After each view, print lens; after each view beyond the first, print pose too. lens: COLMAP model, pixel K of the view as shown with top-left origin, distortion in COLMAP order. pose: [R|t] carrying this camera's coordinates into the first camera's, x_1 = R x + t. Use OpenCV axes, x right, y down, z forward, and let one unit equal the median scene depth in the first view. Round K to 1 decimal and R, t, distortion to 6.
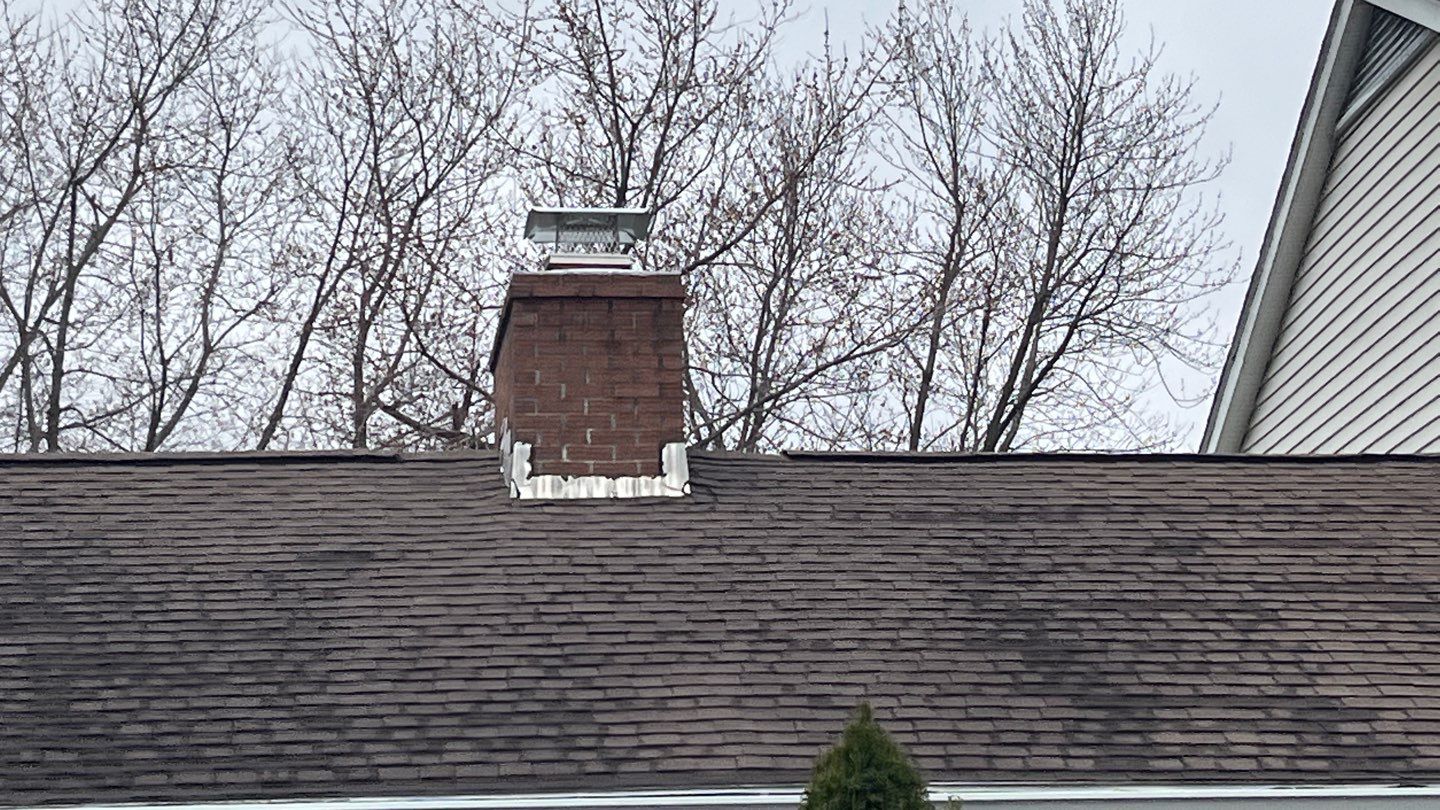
lens RADIAL K [[2967.5, 0, 720.0], [0, 2967.5, 405.0], [0, 0, 1]] dist [0.044114, 0.034838]
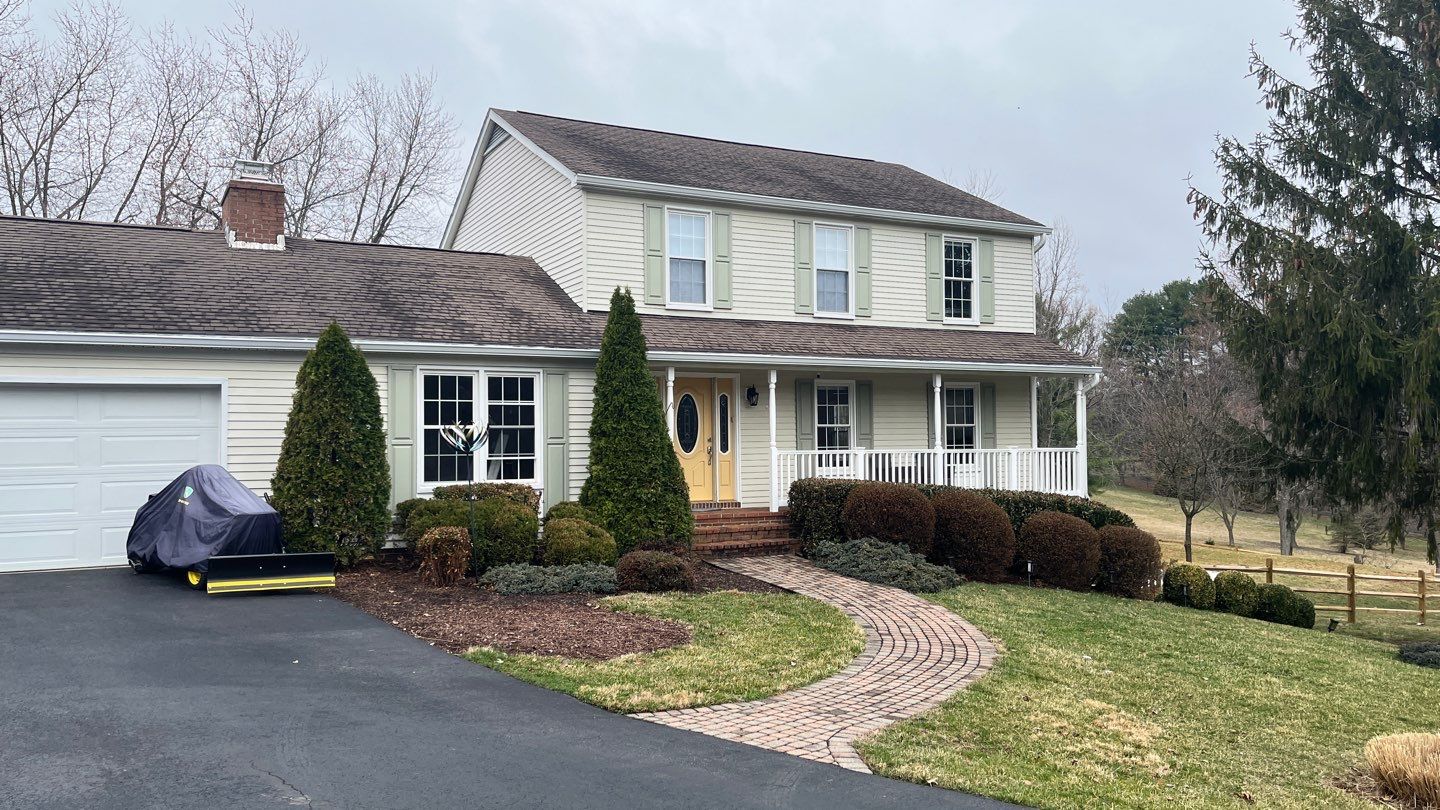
lens RADIAL K [[1073.9, 0, 720.0], [0, 1073.9, 405.0], [0, 0, 1]] dist [0.066512, -0.092387]
pose [[0.927071, 0.027494, 0.373877, -0.004301], [-0.105317, 0.976245, 0.189354, -0.055579], [-0.359789, -0.214920, 0.907943, -0.247760]]
